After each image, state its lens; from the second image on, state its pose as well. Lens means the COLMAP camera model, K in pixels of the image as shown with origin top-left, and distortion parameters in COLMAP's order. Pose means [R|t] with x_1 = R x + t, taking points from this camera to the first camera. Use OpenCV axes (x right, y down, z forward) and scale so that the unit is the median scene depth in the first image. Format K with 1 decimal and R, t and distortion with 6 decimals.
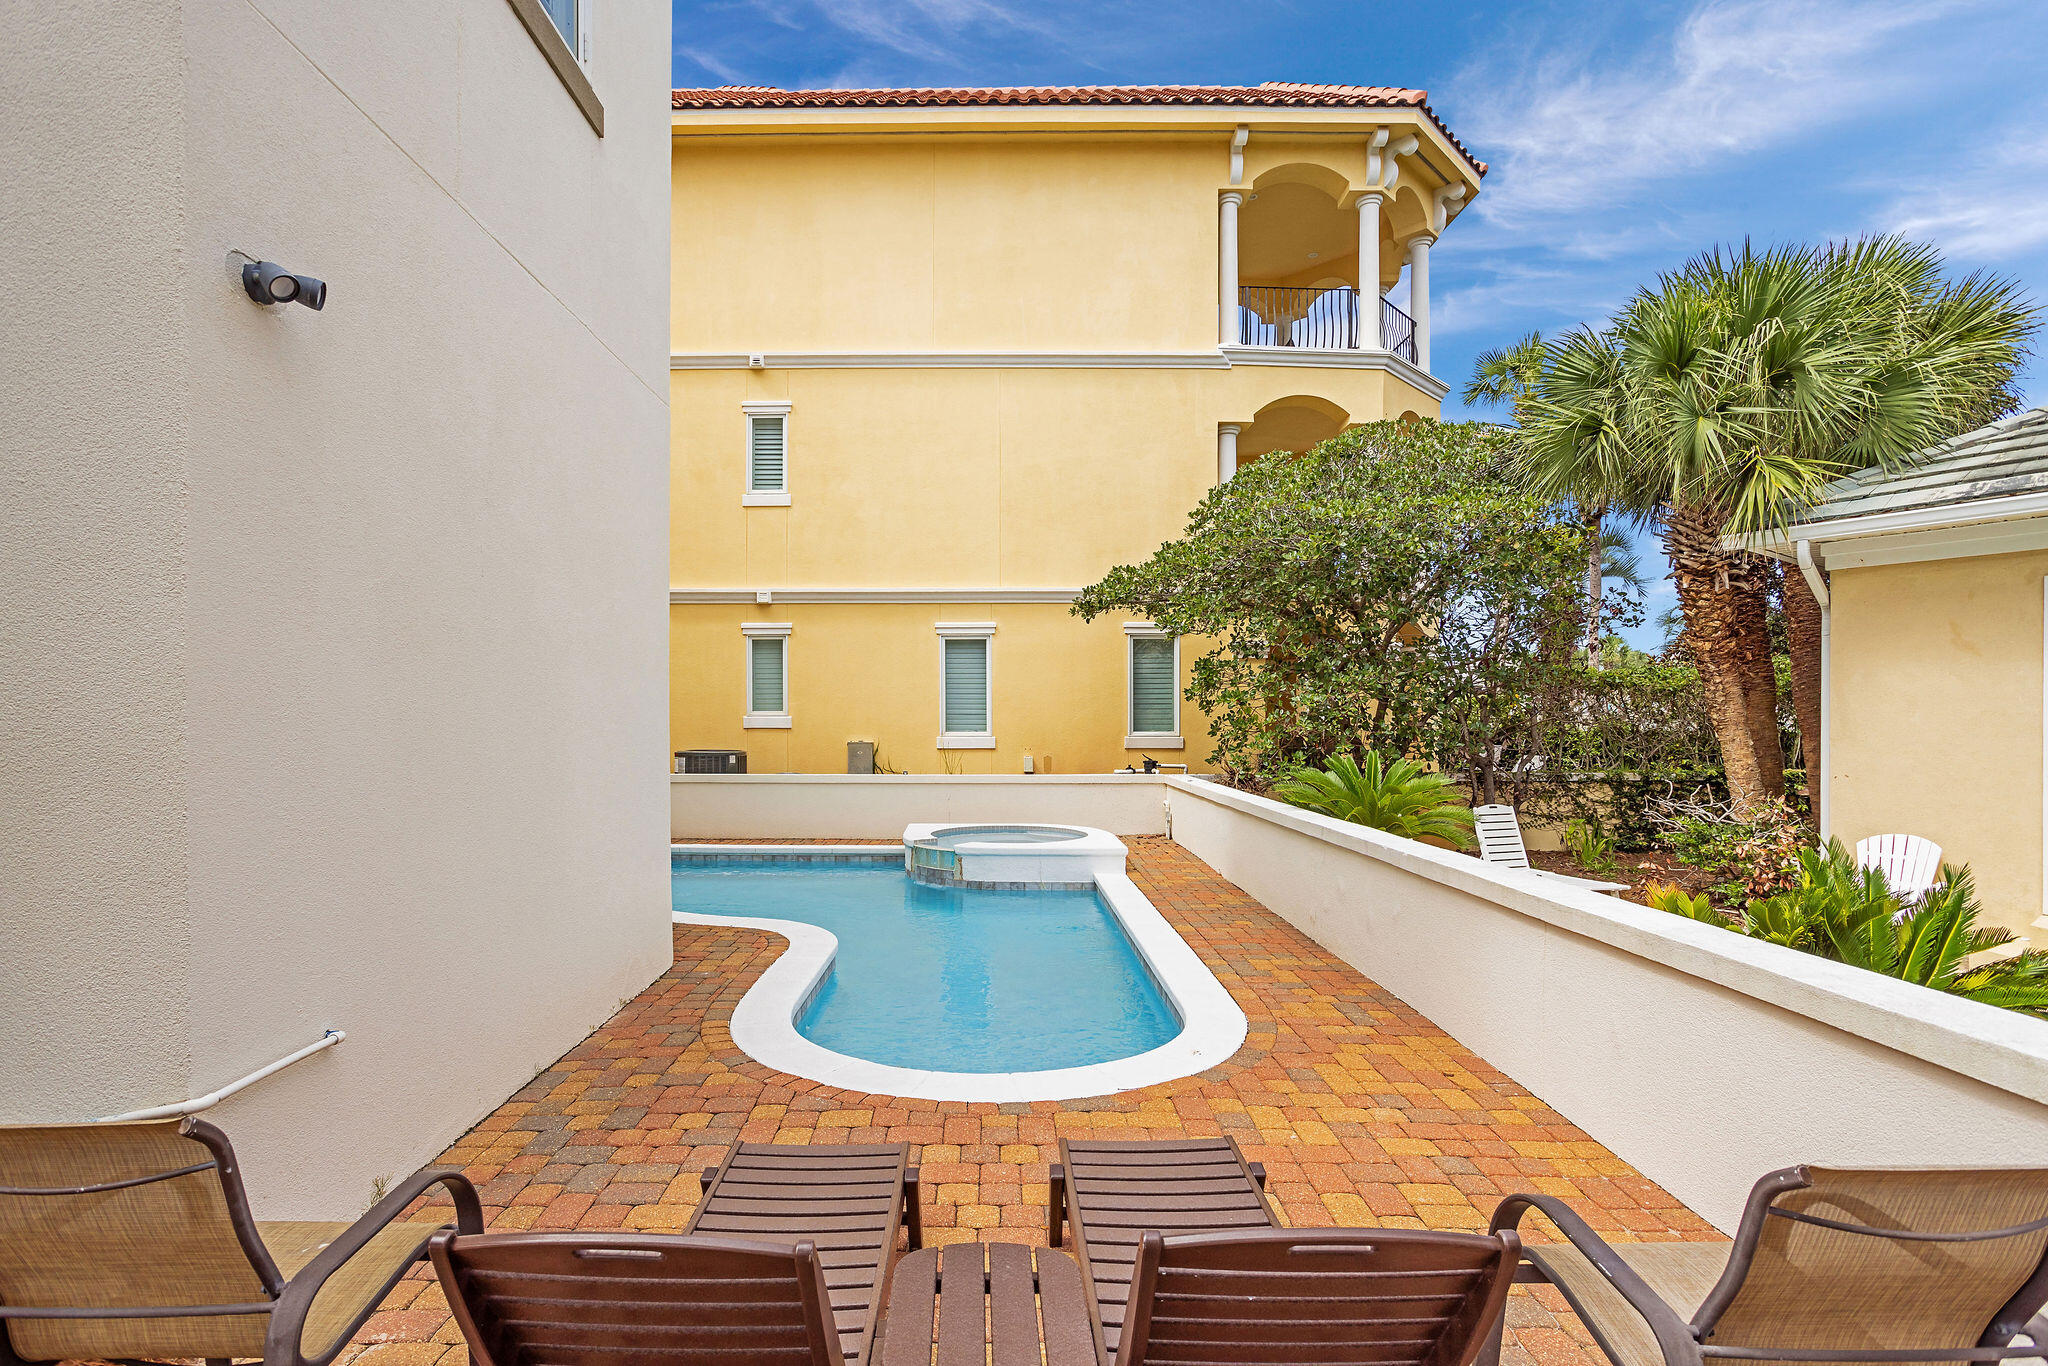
lens RADIAL K [[1041.3, 0, 924.9], [0, 1041.3, 707.8], [0, 0, 1]] dist [-0.030297, 0.003932]
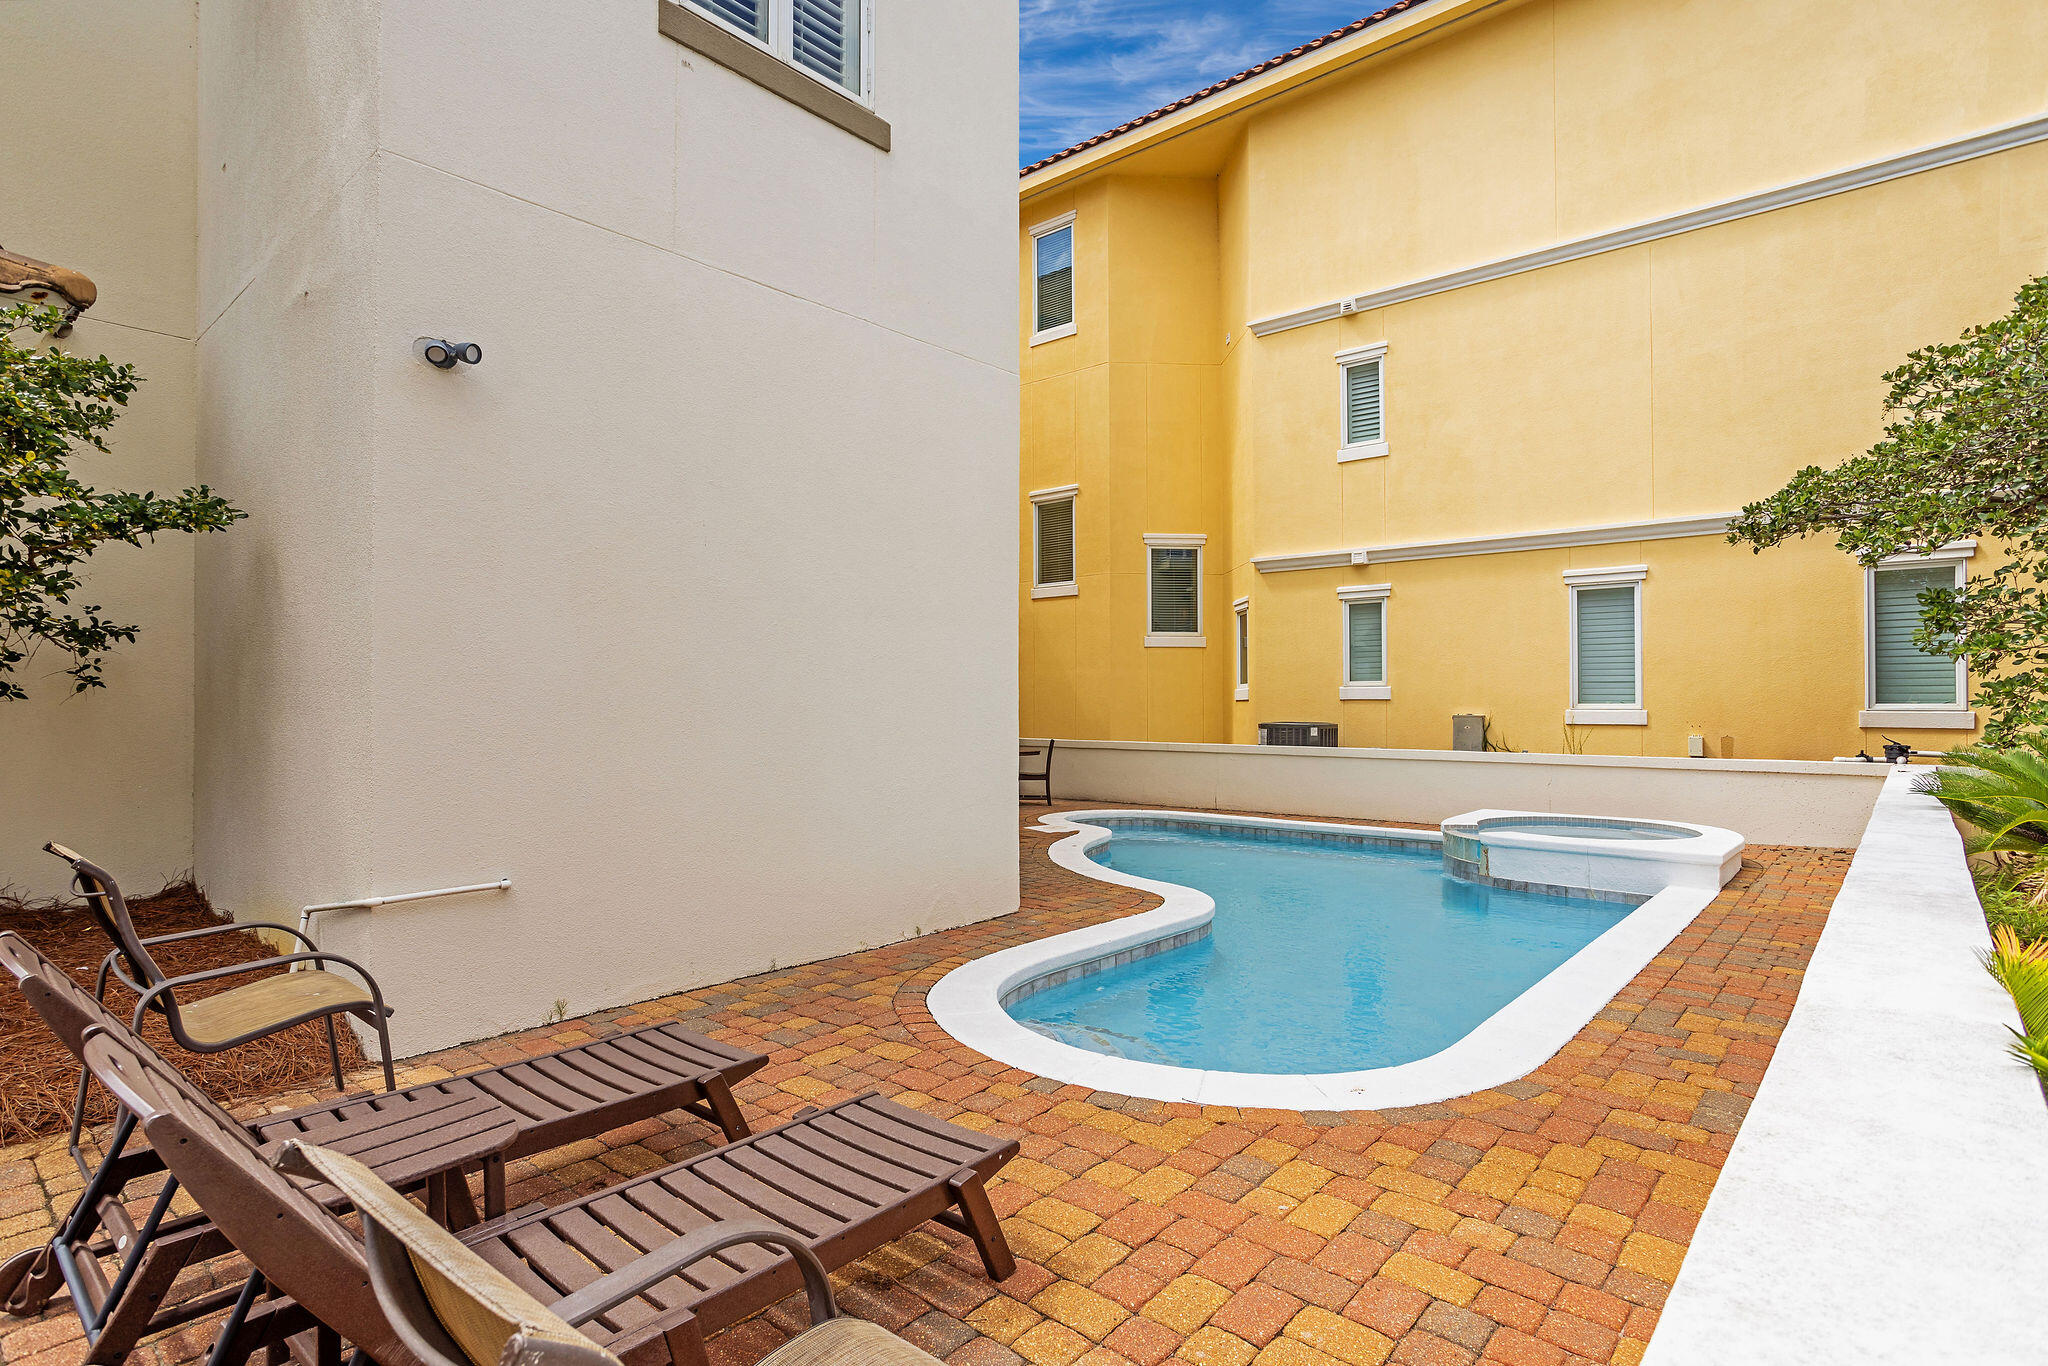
lens RADIAL K [[1041.3, 0, 1015.8], [0, 1041.3, 685.3], [0, 0, 1]] dist [-0.030297, 0.003932]
pose [[0.754436, -0.011513, -0.656273, 0.235230], [0.003488, 0.999902, -0.013532, 0.019708], [0.656365, 0.007920, 0.754402, 0.111141]]
